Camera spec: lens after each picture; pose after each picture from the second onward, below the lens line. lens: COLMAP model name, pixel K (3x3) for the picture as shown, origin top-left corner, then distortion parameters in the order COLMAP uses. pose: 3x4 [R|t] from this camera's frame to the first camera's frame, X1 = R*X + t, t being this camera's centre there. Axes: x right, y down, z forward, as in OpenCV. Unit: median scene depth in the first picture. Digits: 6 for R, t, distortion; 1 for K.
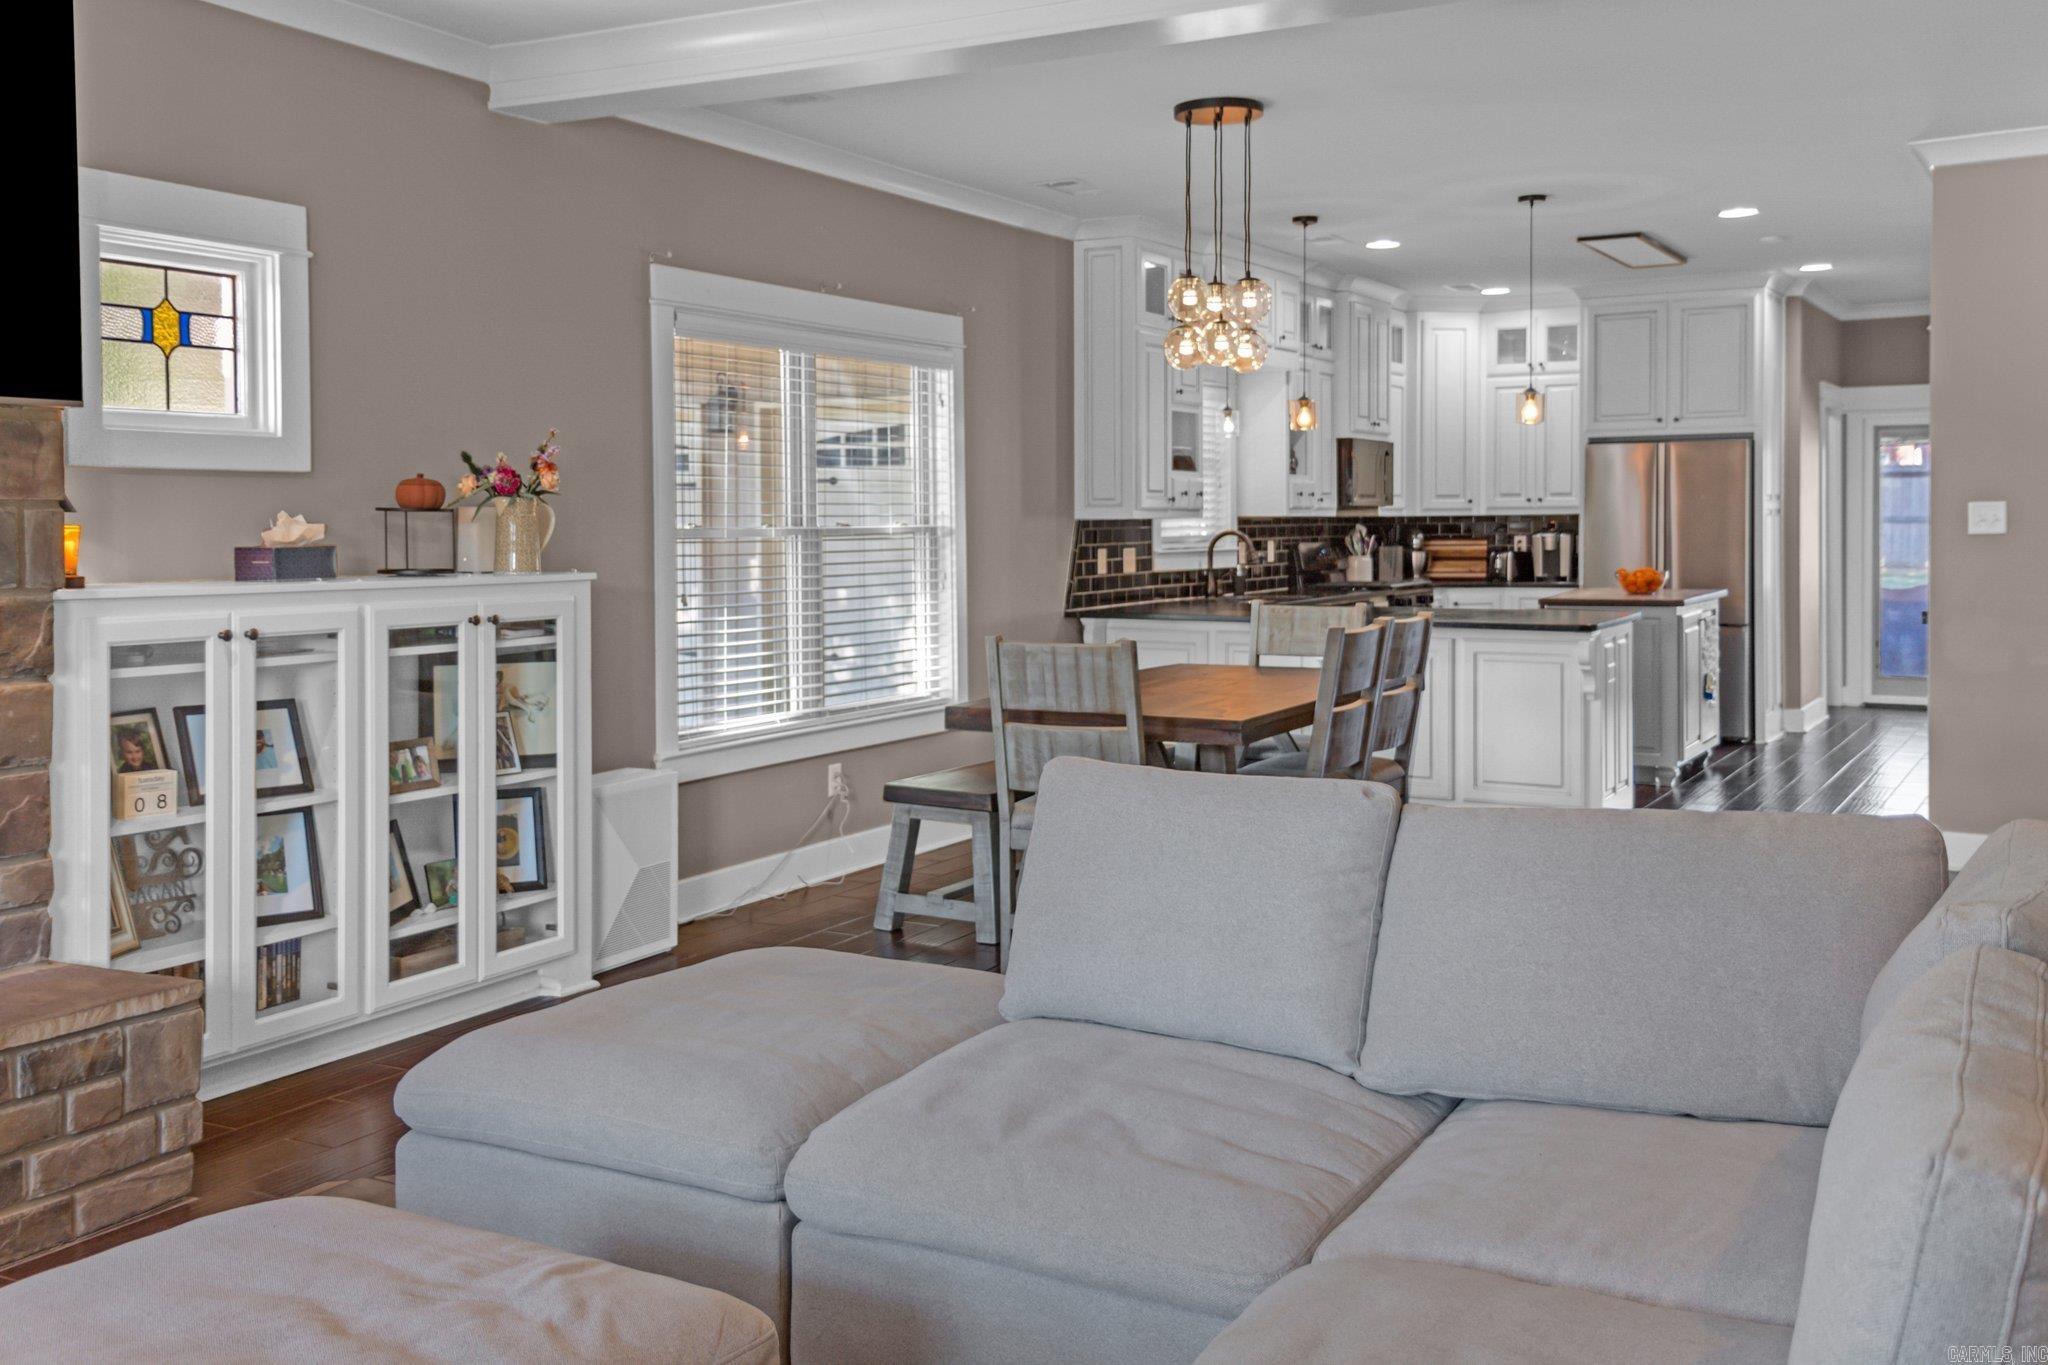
lens RADIAL K [[1866.3, 0, 1065.0], [0, 1866.3, 565.7], [0, 0, 1]] dist [0.099499, -0.101948]
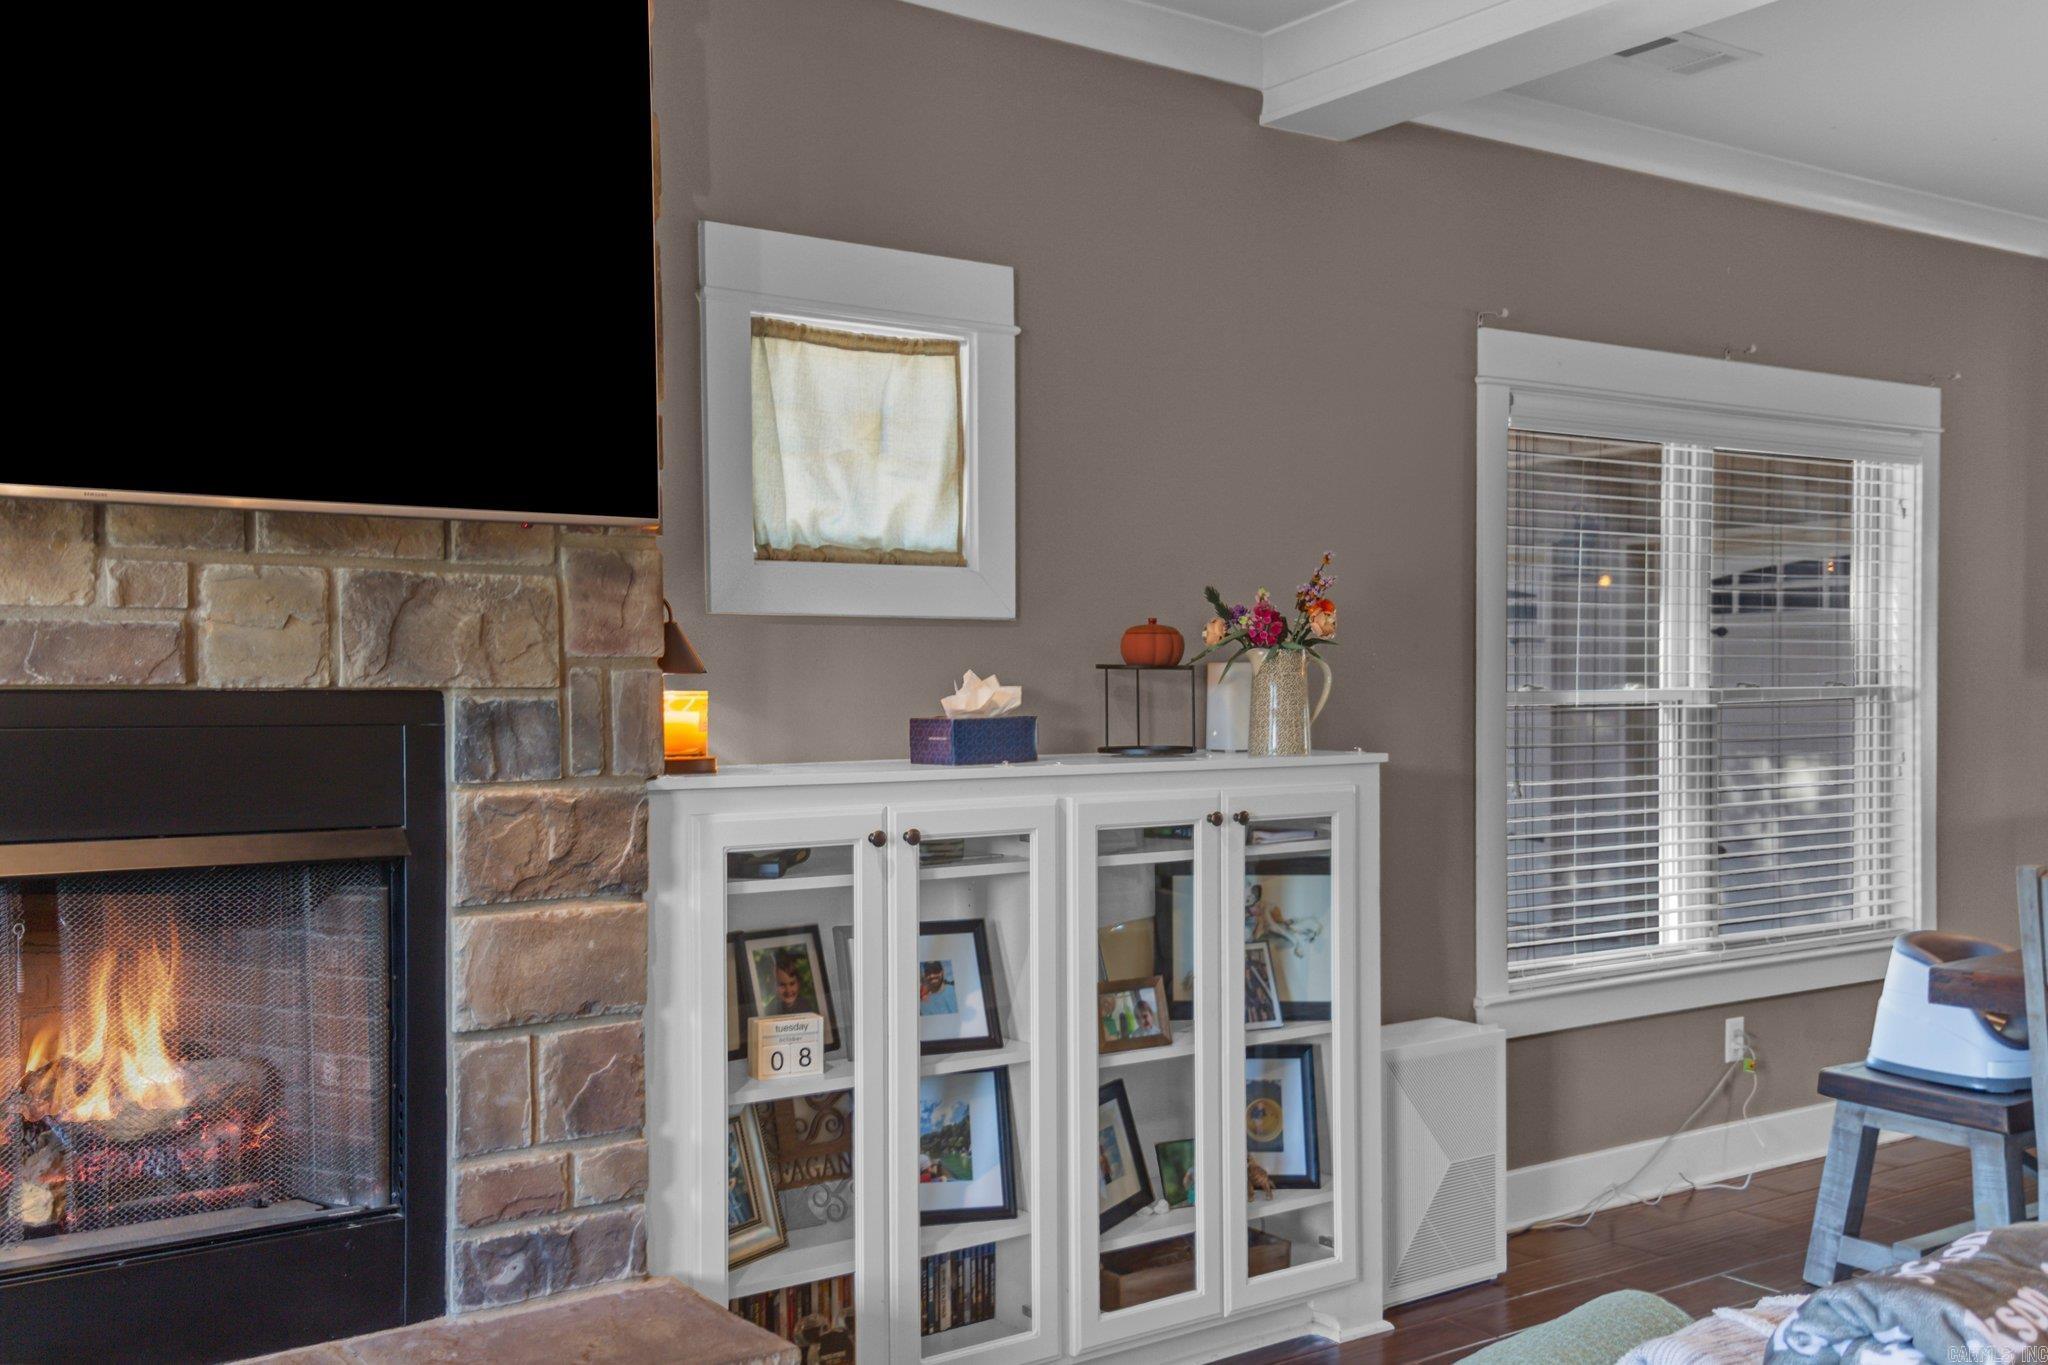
lens RADIAL K [[1898.2, 0, 1027.1], [0, 1898.2, 733.5], [0, 0, 1]] dist [0.120671, -0.103340]
pose [[0.894580, 0.009232, -0.446812, -0.051410], [-0.006517, 0.999950, 0.007613, -0.008859], [0.446860, -0.003899, 0.894595, 0.310799]]
